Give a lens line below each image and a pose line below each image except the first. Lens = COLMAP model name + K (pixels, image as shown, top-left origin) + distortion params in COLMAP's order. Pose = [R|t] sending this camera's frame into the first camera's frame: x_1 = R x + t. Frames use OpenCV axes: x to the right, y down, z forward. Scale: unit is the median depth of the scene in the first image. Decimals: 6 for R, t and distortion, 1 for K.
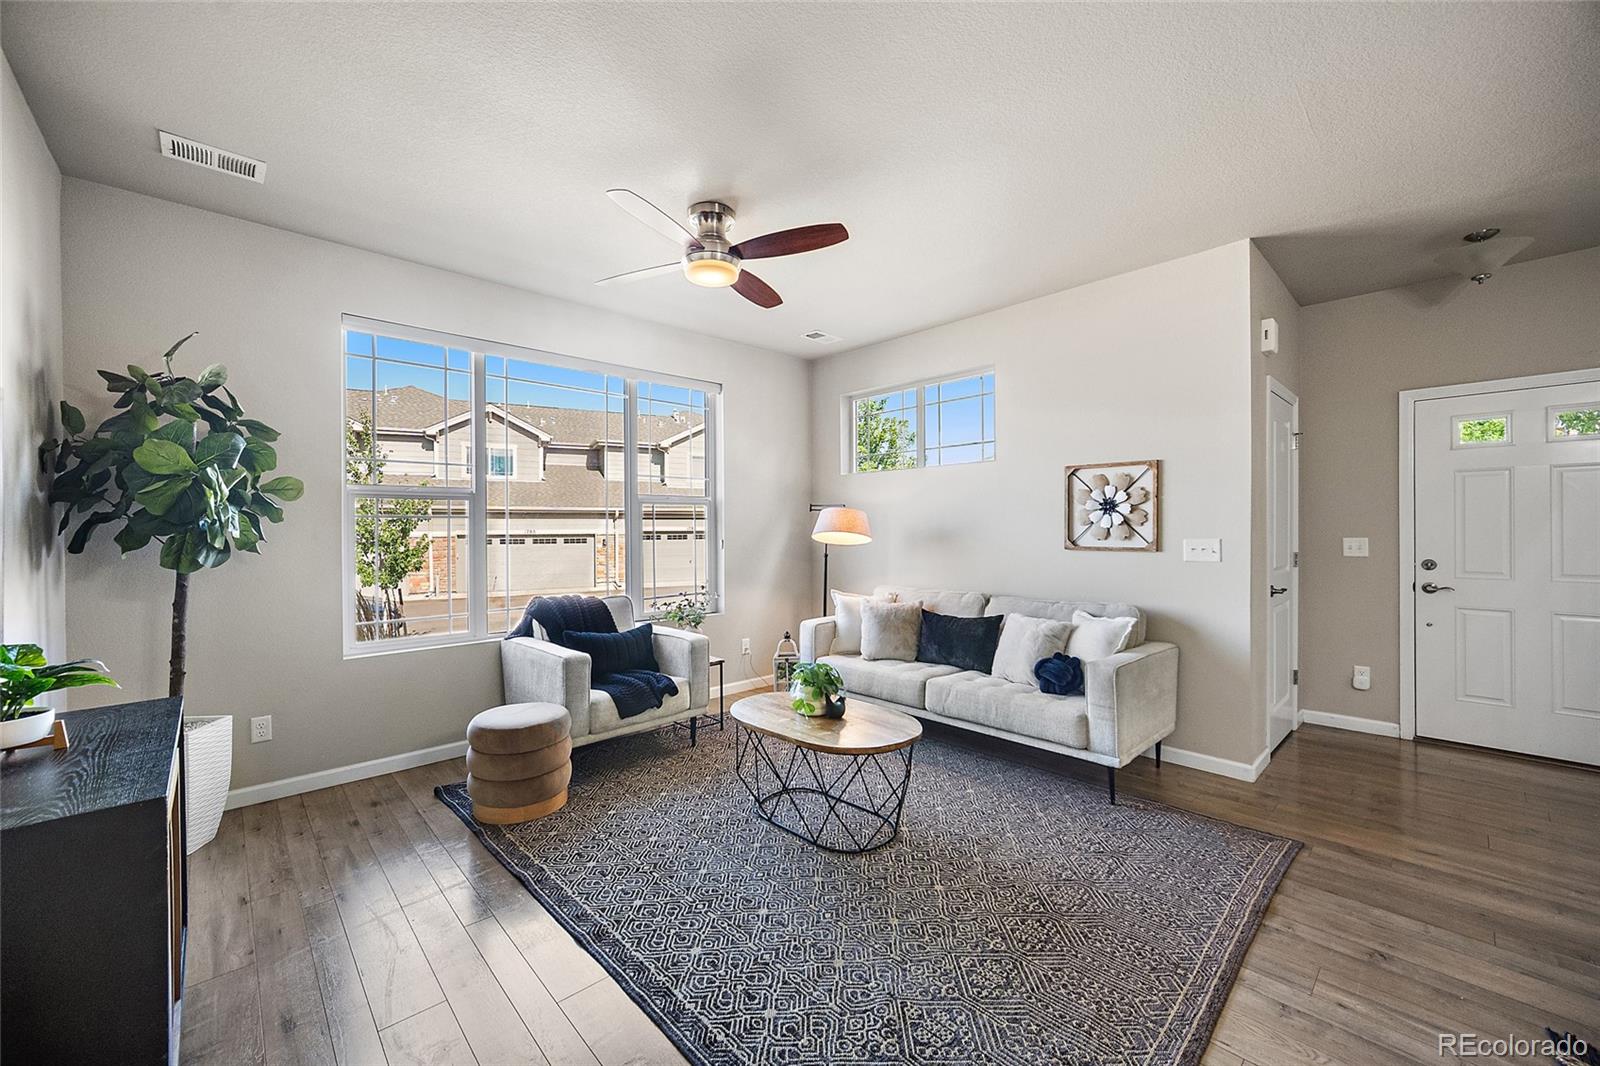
lens RADIAL K [[635.4, 0, 798.6], [0, 635.4, 530.7], [0, 0, 1]] dist [-0.005101, 0.001093]
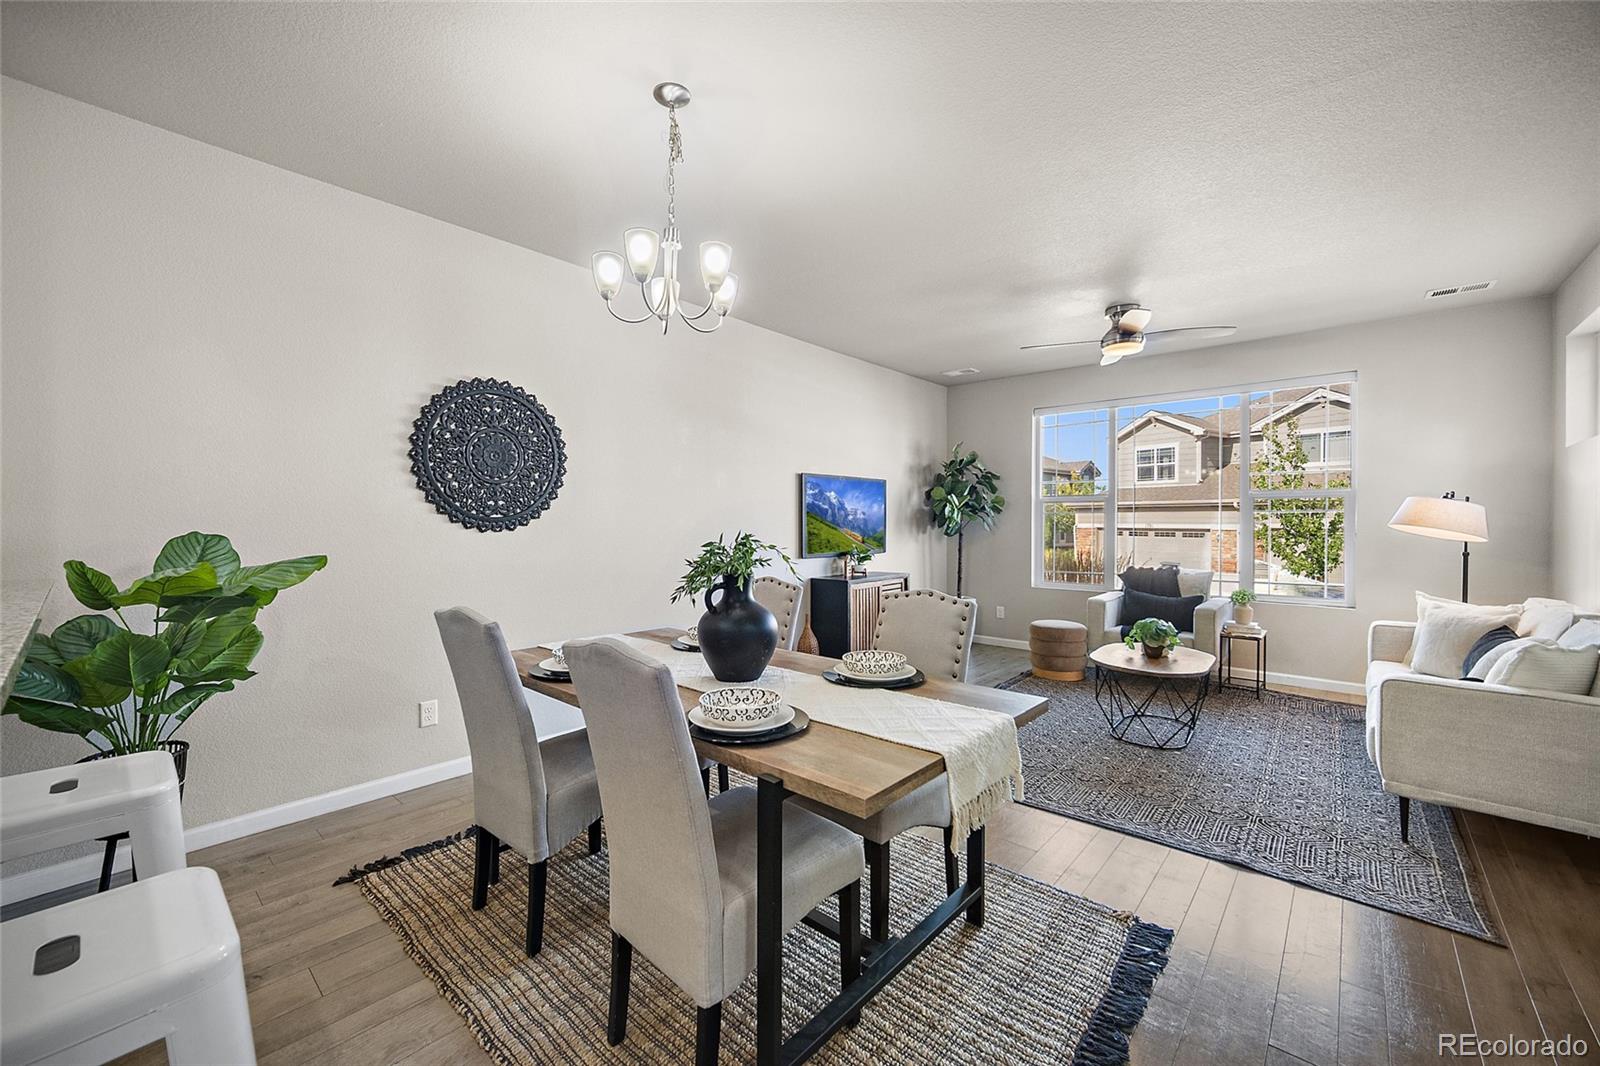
lens RADIAL K [[635.4, 0, 789.6], [0, 635.4, 525.2], [0, 0, 1]] dist [-0.005101, 0.001093]
pose [[0.089440, 0.009346, -0.995948, 1.277170], [-0.006505, 0.999940, 0.008800, 0.000506], [0.995971, 0.005692, 0.089495, 0.084215]]
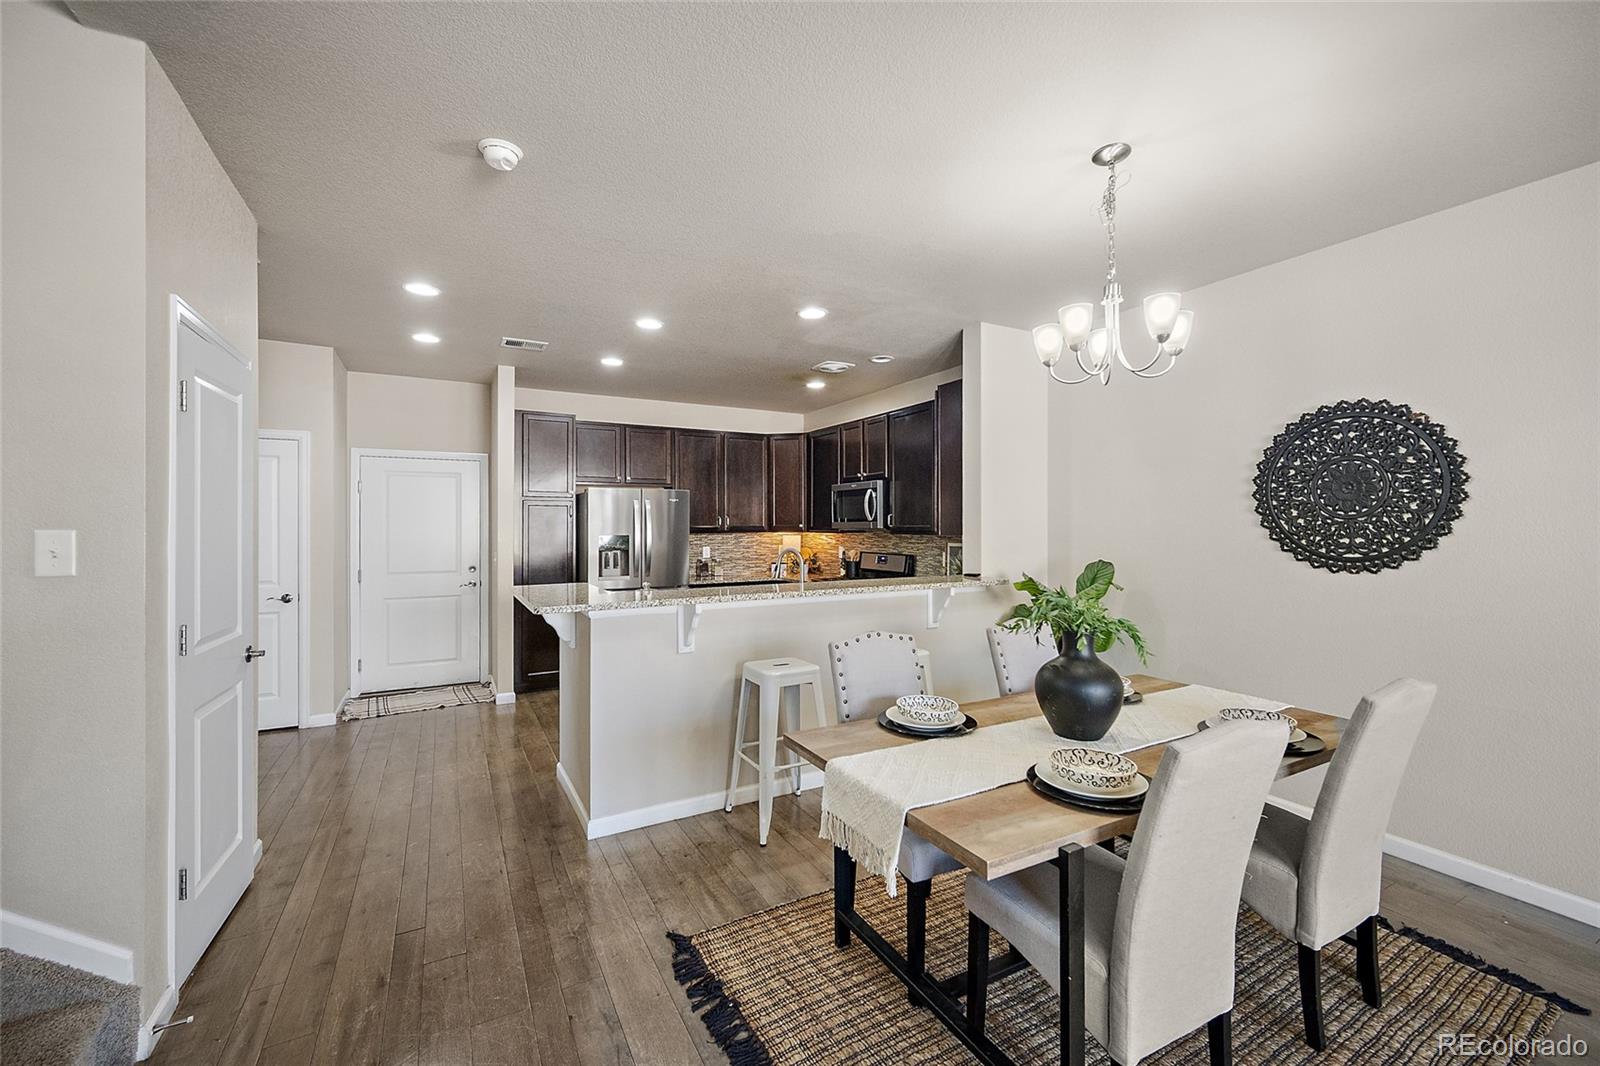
lens RADIAL K [[635.4, 0, 789.6], [0, 635.4, 528.8], [0, 0, 1]] dist [-0.005101, 0.001093]
pose [[-0.966762, 0.003015, 0.255660, 0.699859], [0.004695, 0.999971, 0.005962, -0.054152], [-0.255634, 0.006964, -0.966748, 0.841548]]
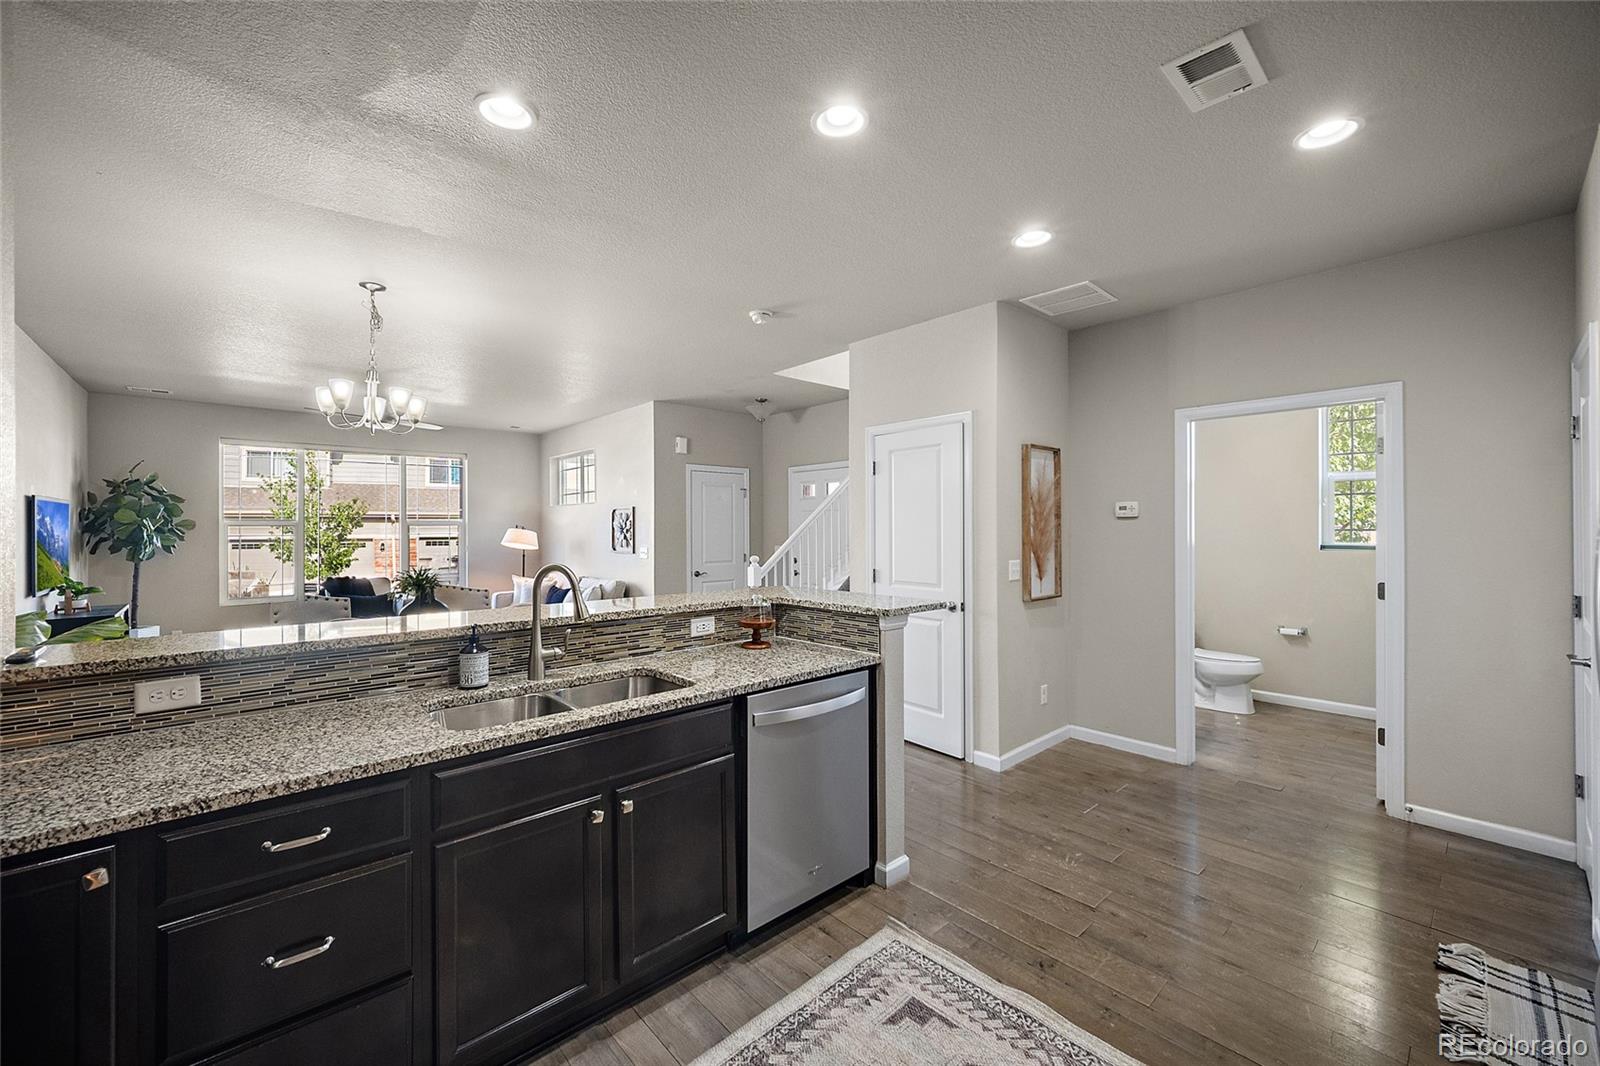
lens RADIAL K [[635.4, 0, 796.9], [0, 635.4, 521.8], [0, 0, 1]] dist [-0.005101, 0.001093]
pose [[0.999875, -0.002367, -0.015656, 1.321991], [0.002193, 0.999936, -0.011139, -0.046337], [0.015681, 0.011103, 0.999815, -1.146437]]
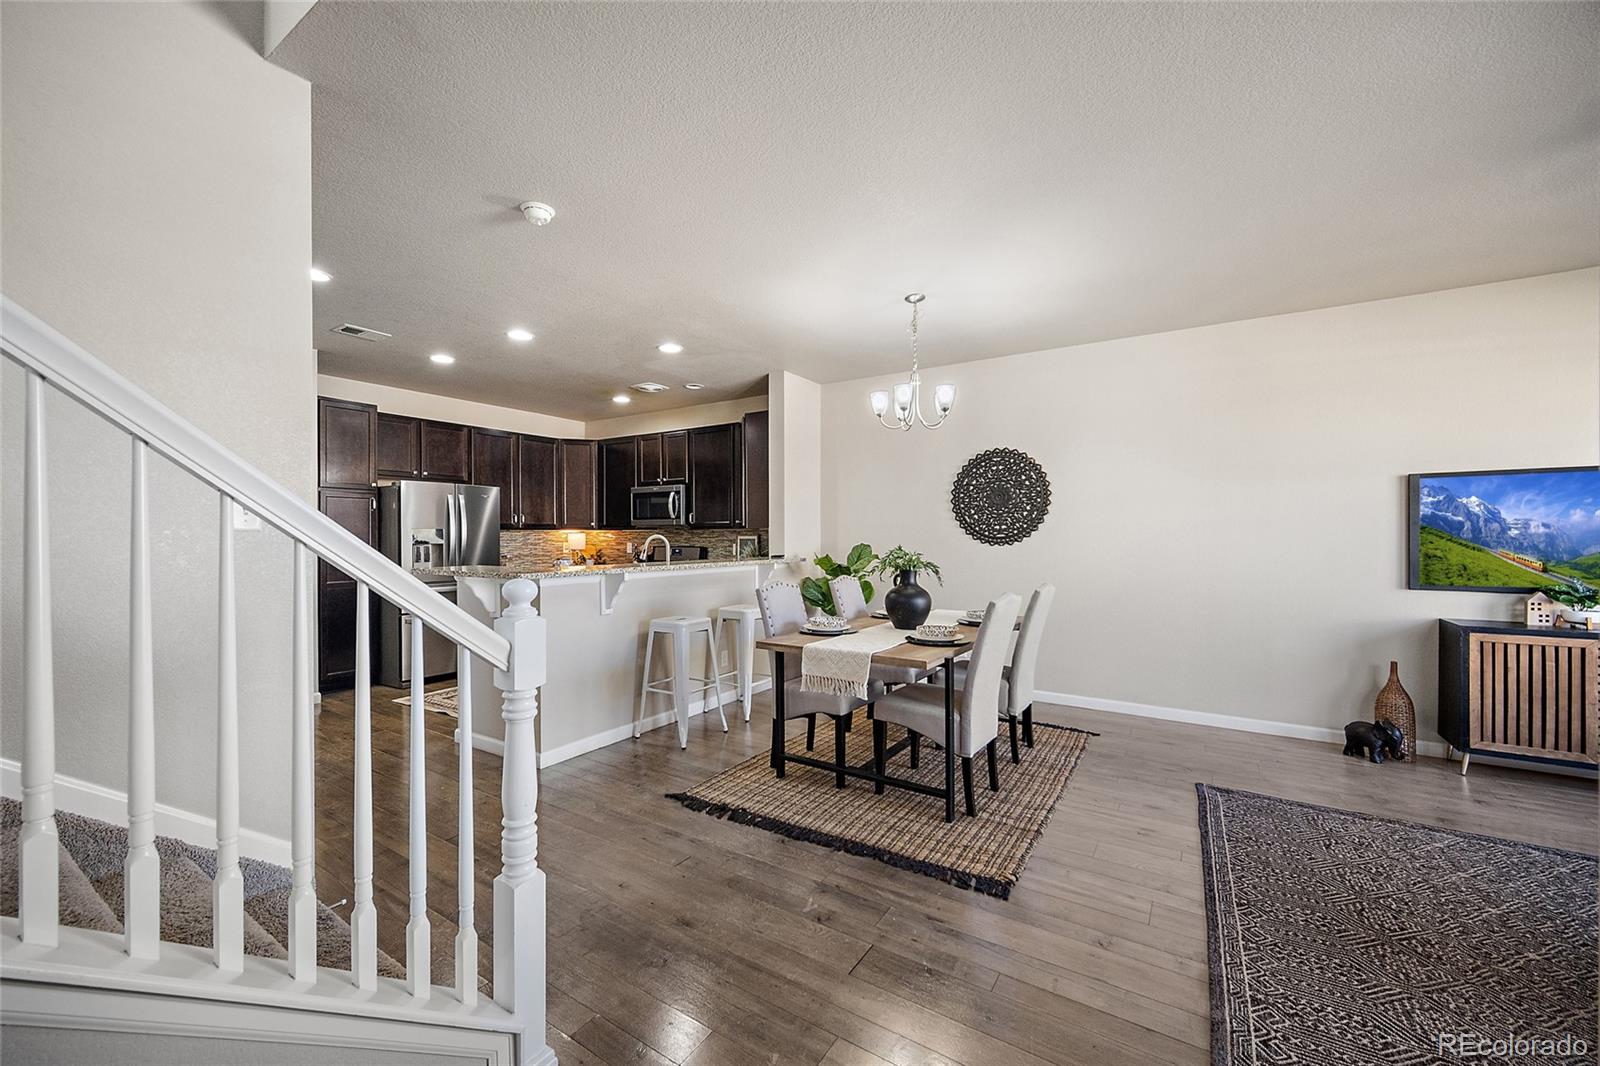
lens RADIAL K [[635.4, 0, 783.2], [0, 635.4, 537.9], [0, 0, 1]] dist [-0.005101, 0.001093]
pose [[-0.974295, 0.001870, -0.225268, 1.082650], [0.001033, 0.999992, 0.003832, -0.003994], [0.225273, 0.003501, -0.974289, 1.232951]]
